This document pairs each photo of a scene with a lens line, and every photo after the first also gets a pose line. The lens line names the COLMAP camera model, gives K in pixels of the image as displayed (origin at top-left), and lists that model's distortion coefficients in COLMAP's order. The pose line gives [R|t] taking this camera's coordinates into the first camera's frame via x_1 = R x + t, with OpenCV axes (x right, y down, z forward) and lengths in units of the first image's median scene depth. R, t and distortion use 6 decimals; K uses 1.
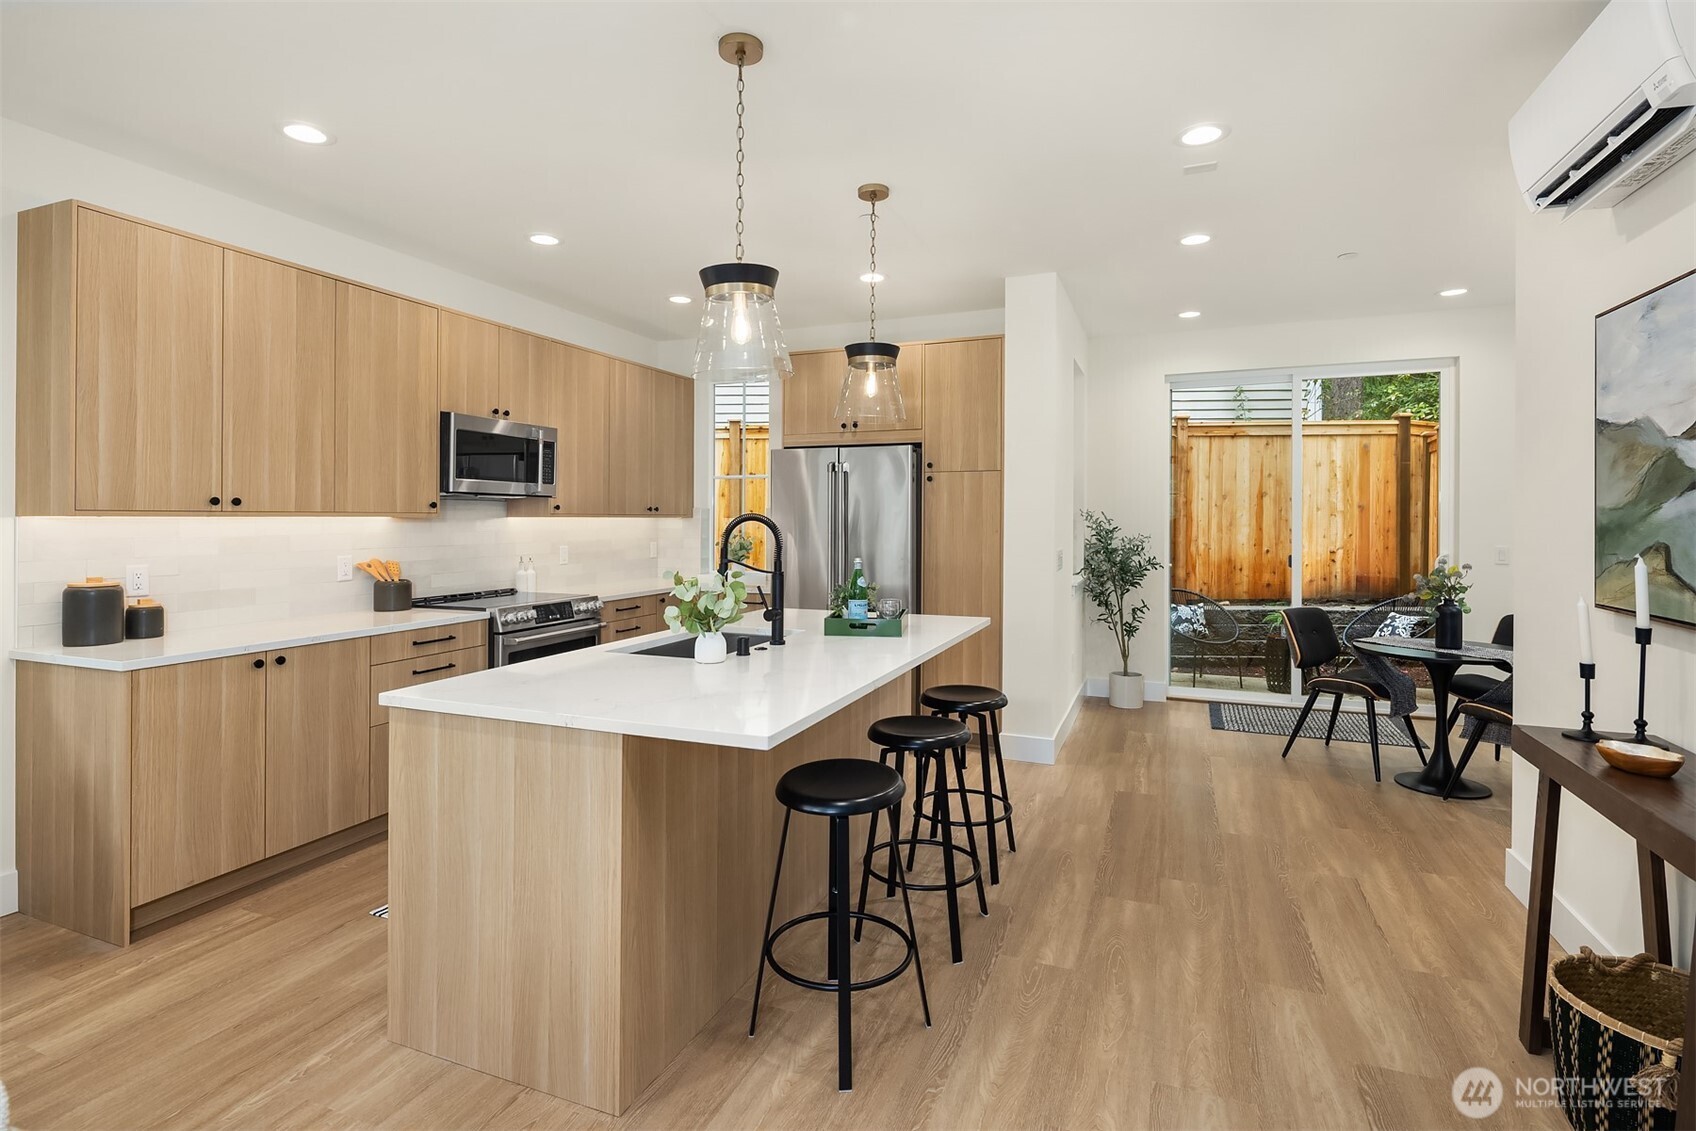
lens RADIAL K [[818.7, 0, 840.9], [0, 818.7, 522.9], [0, 0, 1]] dist [0.005281, -0.003067]
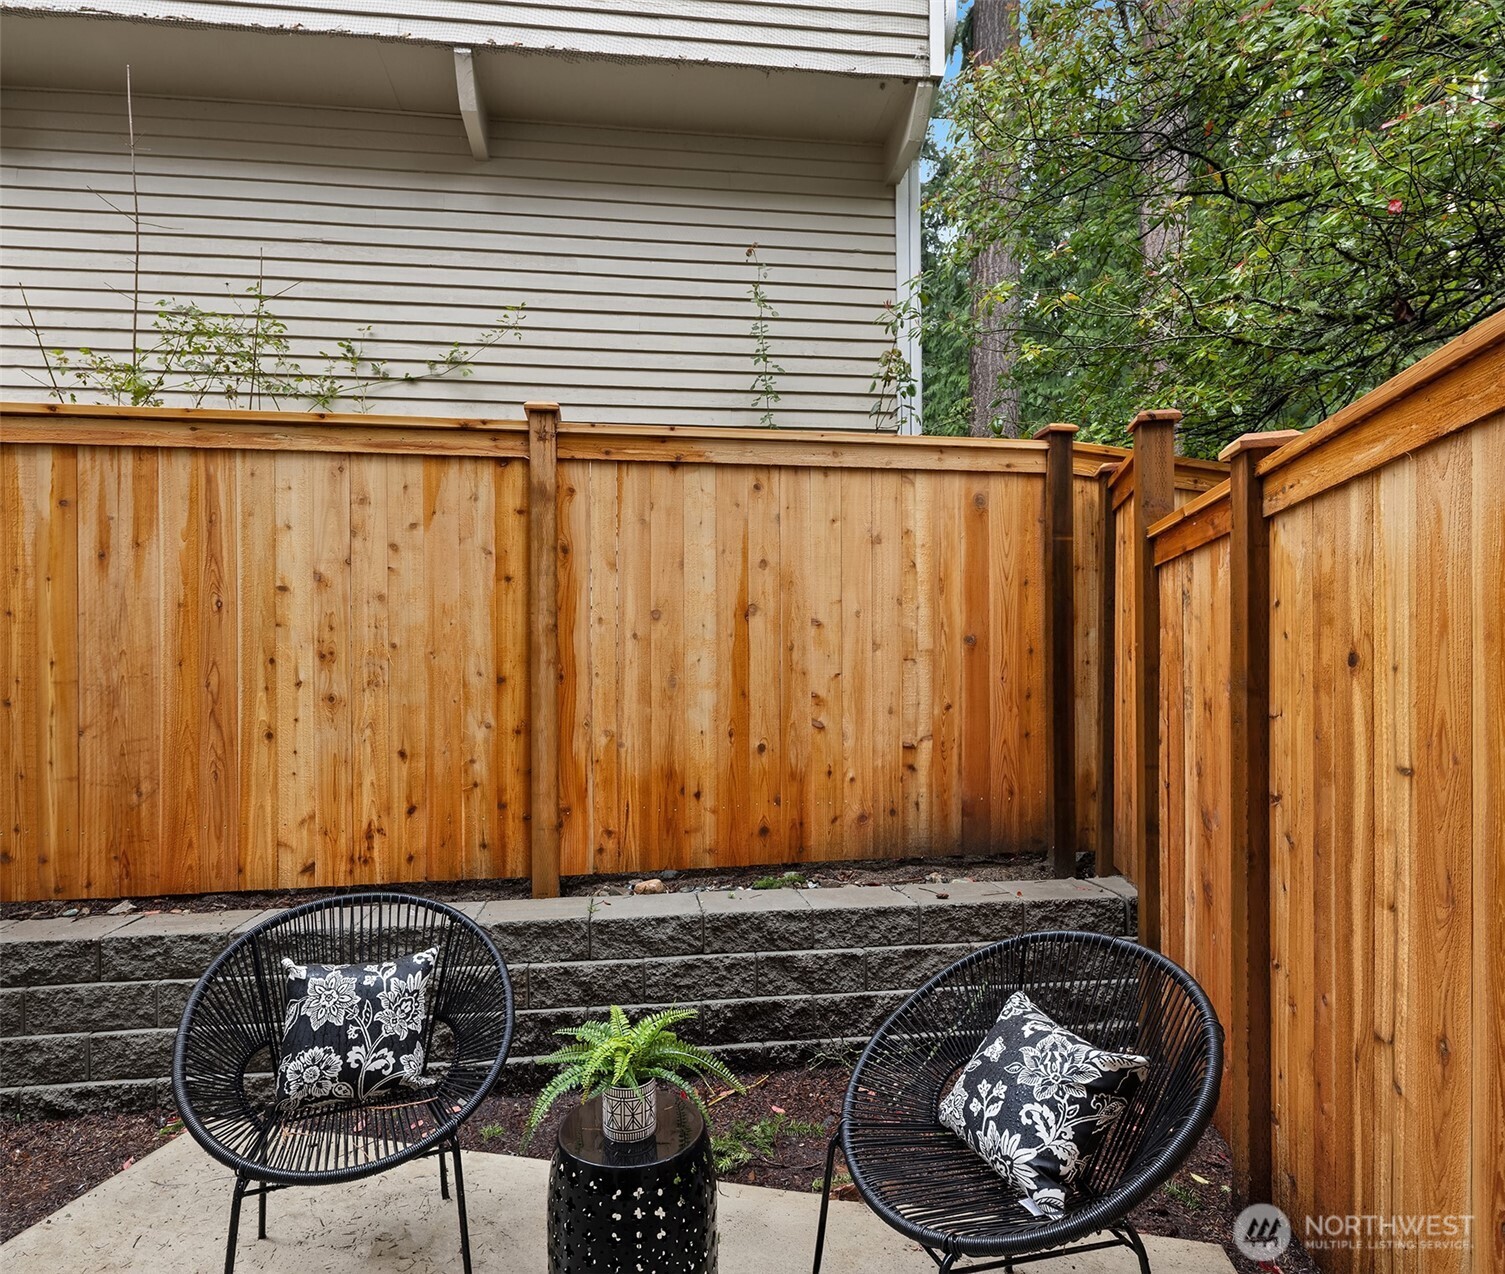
lens RADIAL K [[786.7, 0, 713.3], [0, 786.7, 689.3], [0, 0, 1]] dist [-0.001451, -0.001439]
pose [[0.985301, -0.008902, 0.170595, 0.755758], [0.009844, 0.999941, -0.004678, 0.011675], [-0.170543, 0.006289, 0.985330, 1.082379]]
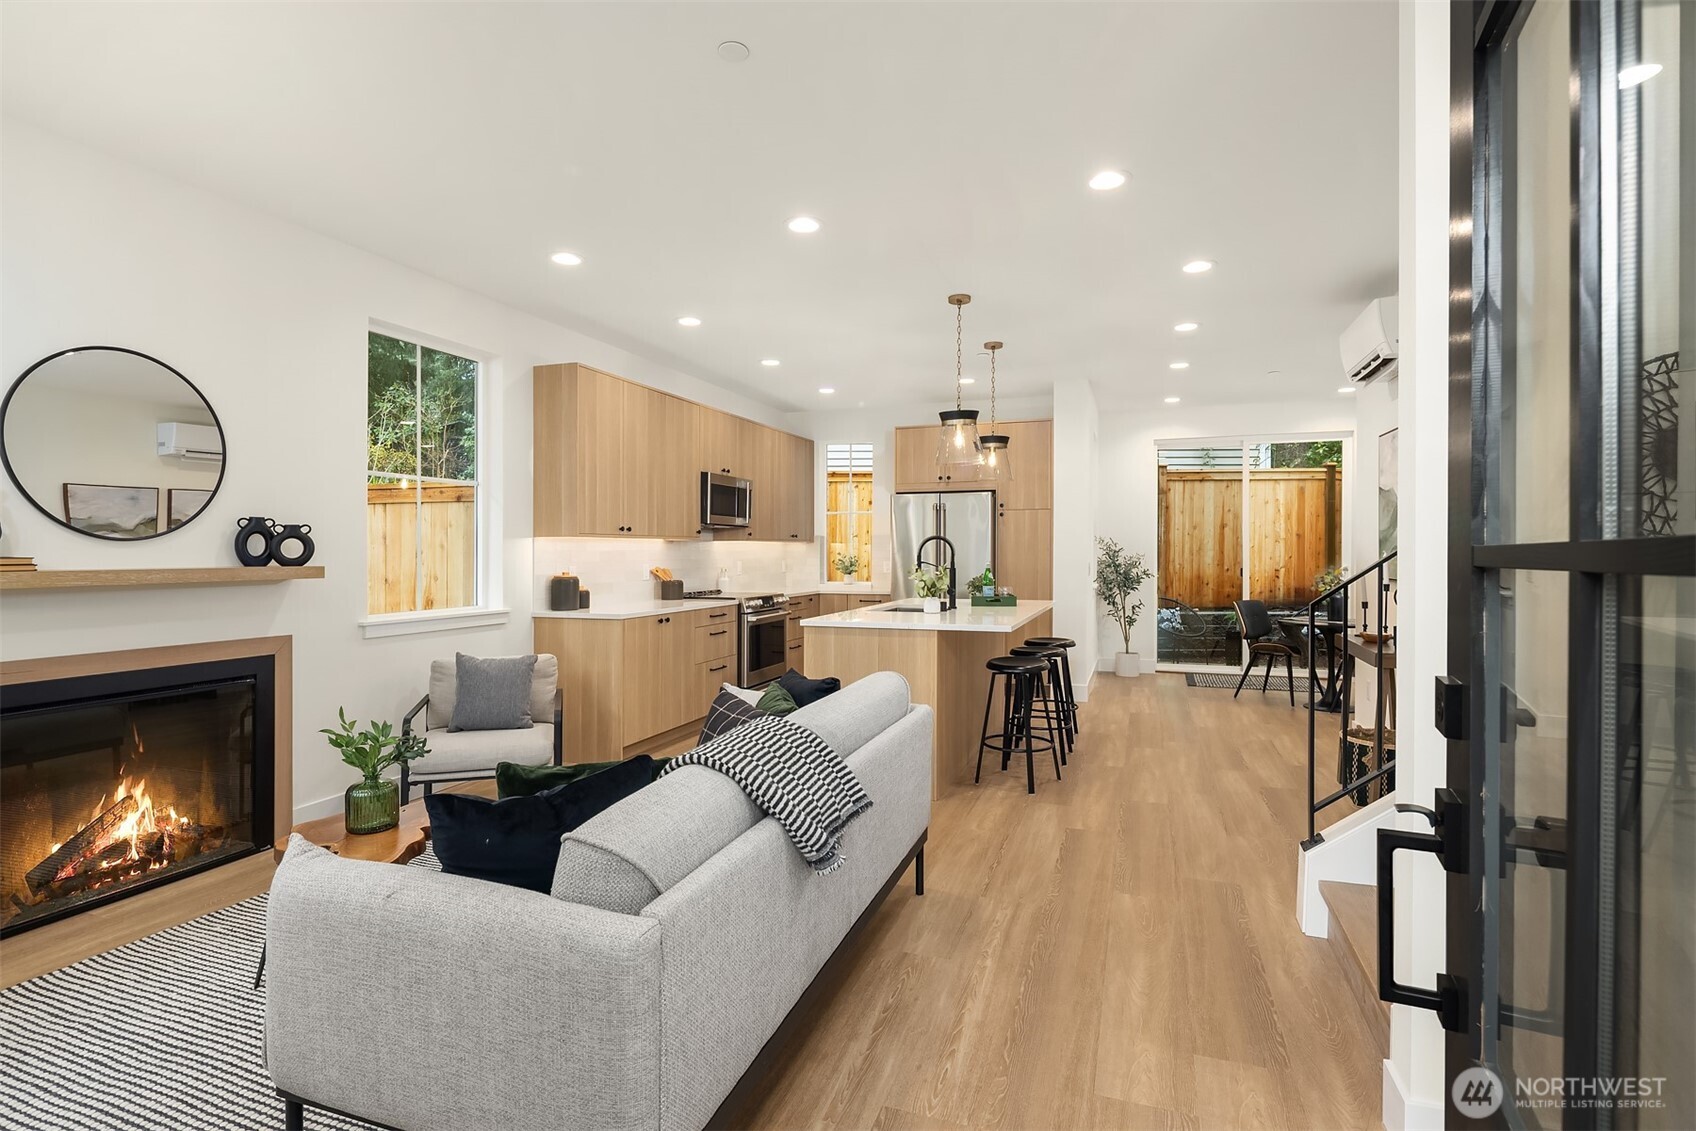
lens RADIAL K [[818.7, 0, 847.4], [0, 818.7, 558.9], [0, 0, 1]] dist [0.005281, -0.003067]
pose [[0.999185, -0.002491, 0.040293, -0.227320], [0.002319, 0.999988, 0.004316, 0.019074], [-0.040303, -0.004219, 0.999179, -0.464454]]
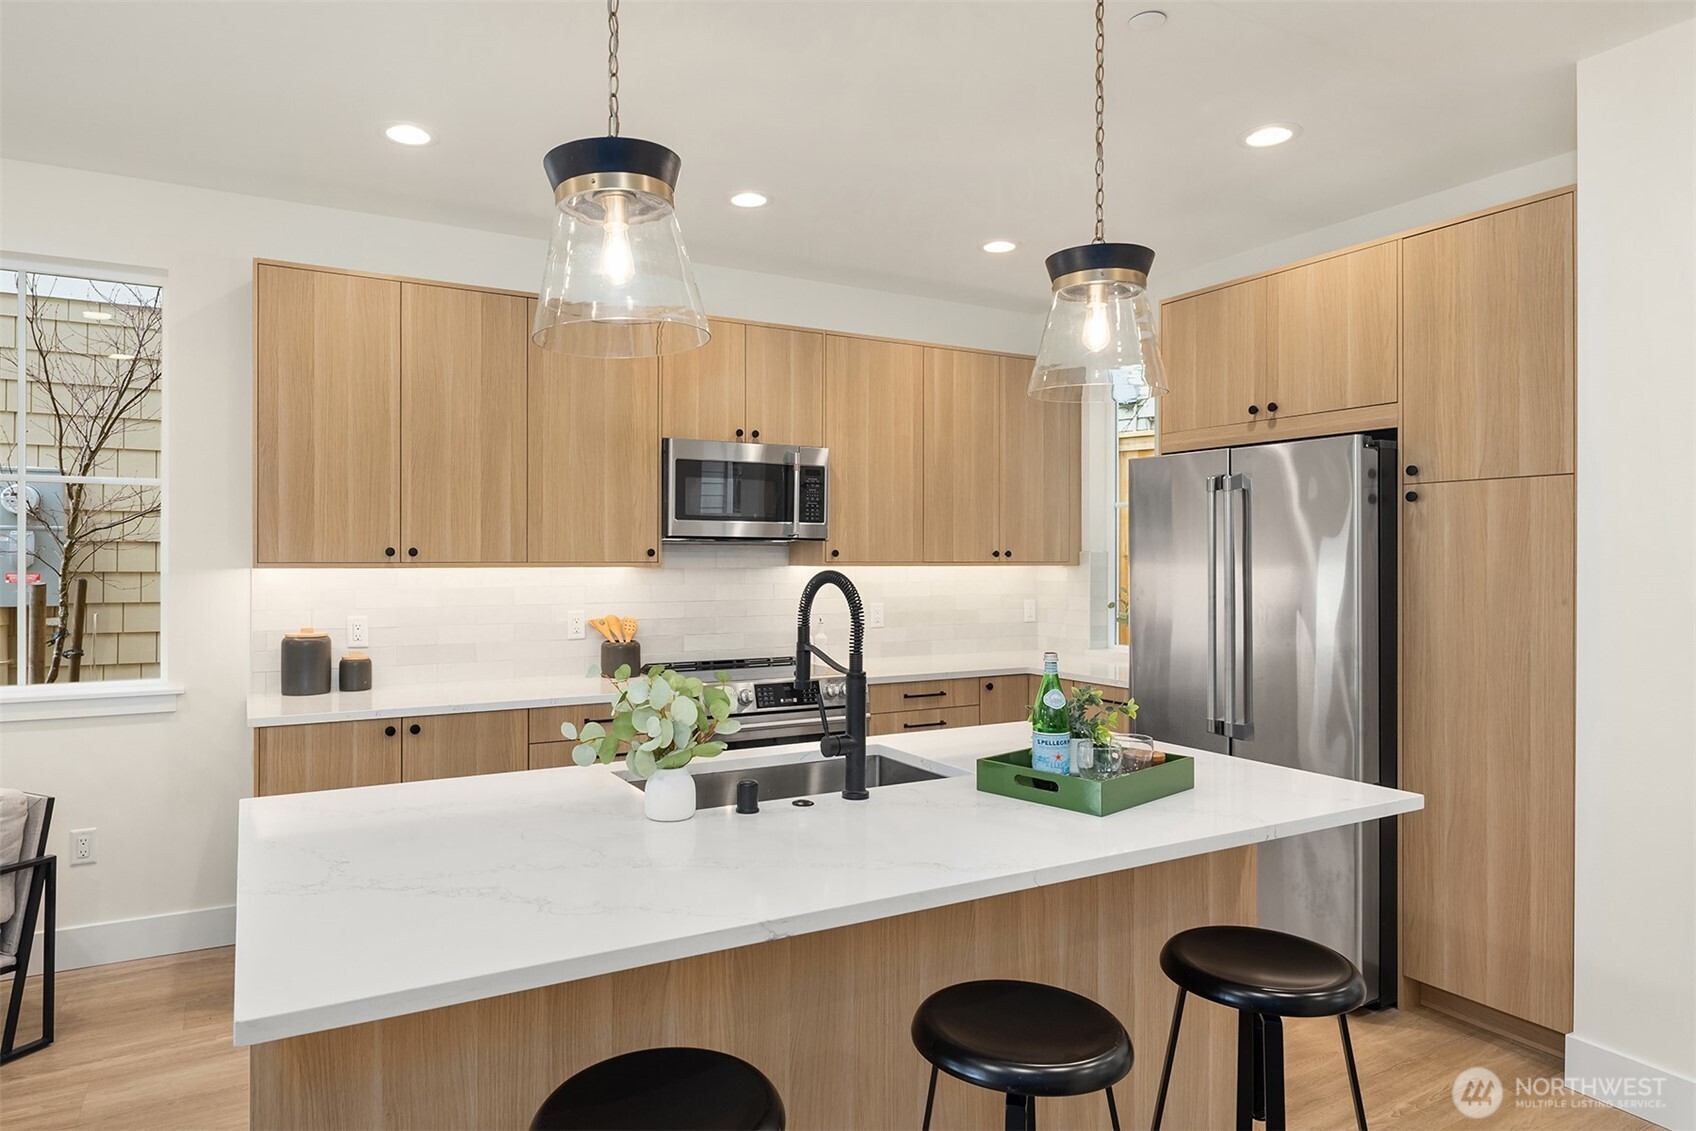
lens RADIAL K [[983.4, 0, 843.0], [0, 983.4, 552.7], [0, 0, 1]] dist [0.002408, -0.001502]
pose [[0.771129, -0.001522, -0.636677, 0.224055], [-0.004428, 0.999960, -0.007753, -0.011892], [0.636663, 0.008798, 0.771092, 0.287994]]
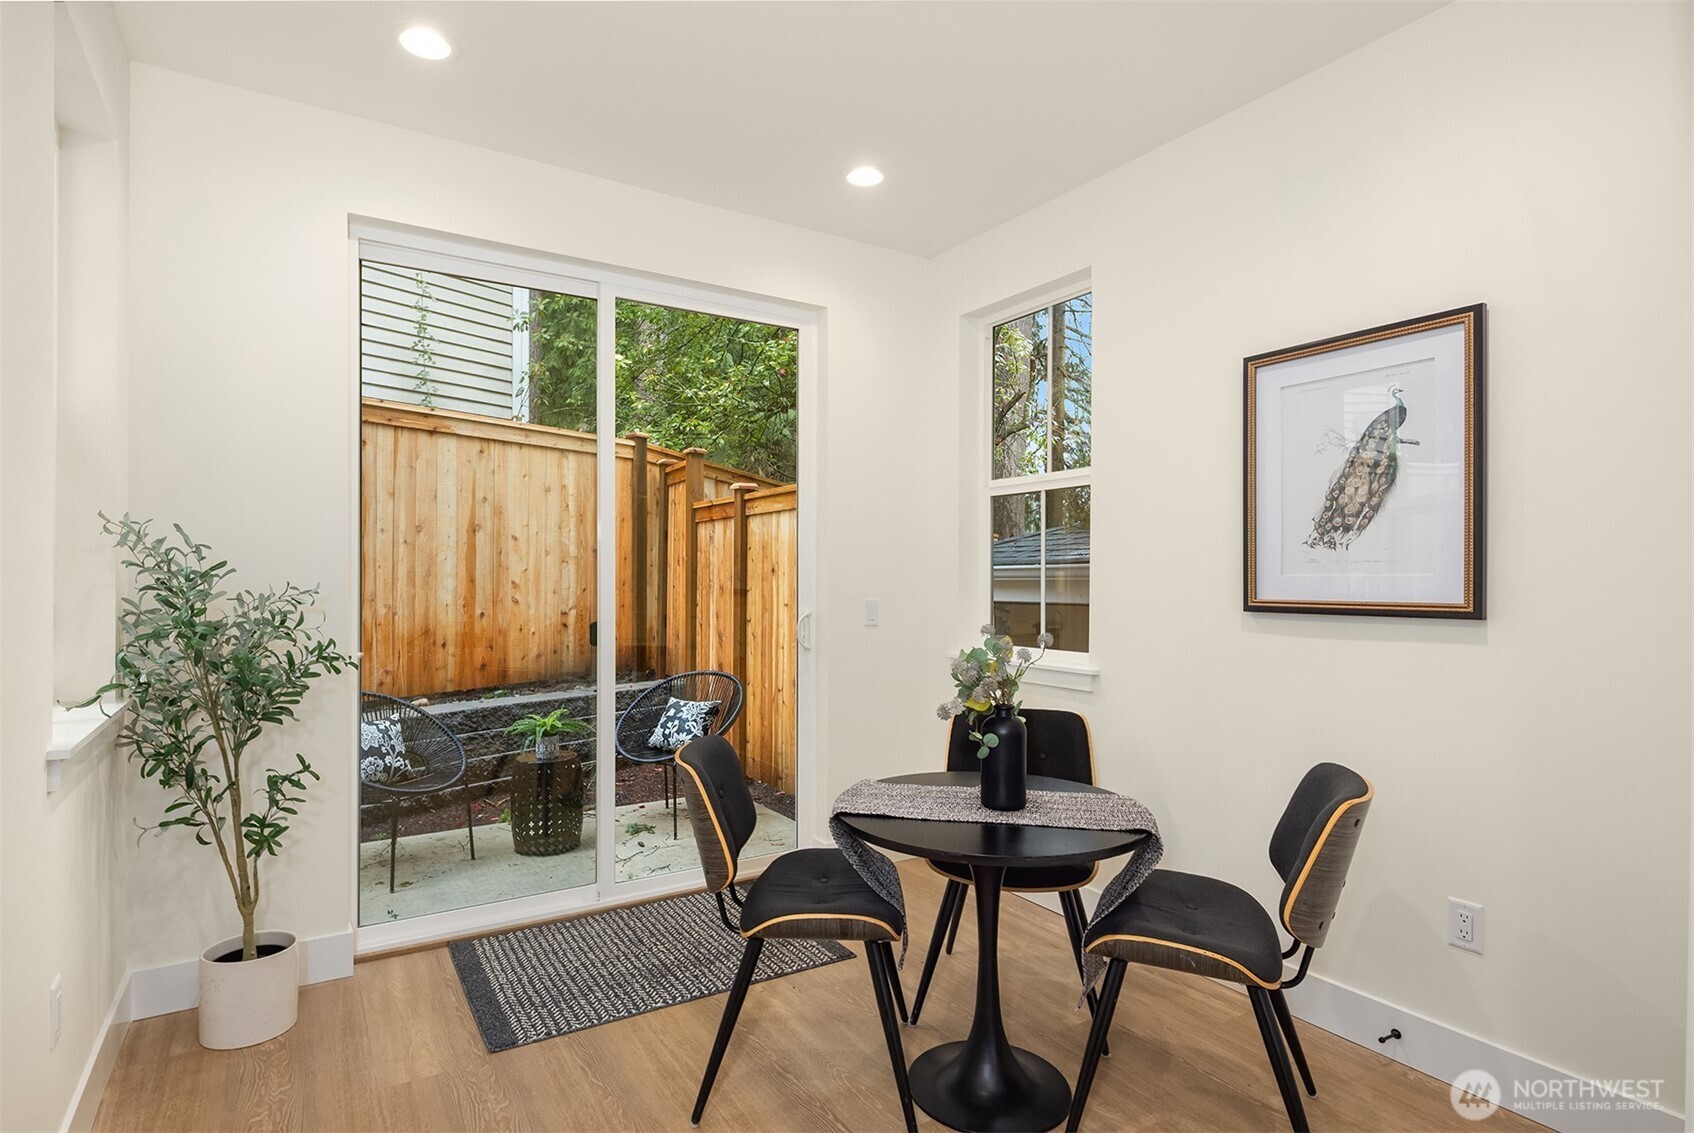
lens RADIAL K [[860.1, 0, 809.0], [0, 860.1, 583.7], [0, 0, 1]] dist [0.004403, 0.000028]
pose [[0.597989, -0.001284, 0.801503, 0.219495], [0.000938, 0.999999, 0.000903, 0.016292], [-0.801504, 0.000212, 0.597990, 0.664714]]
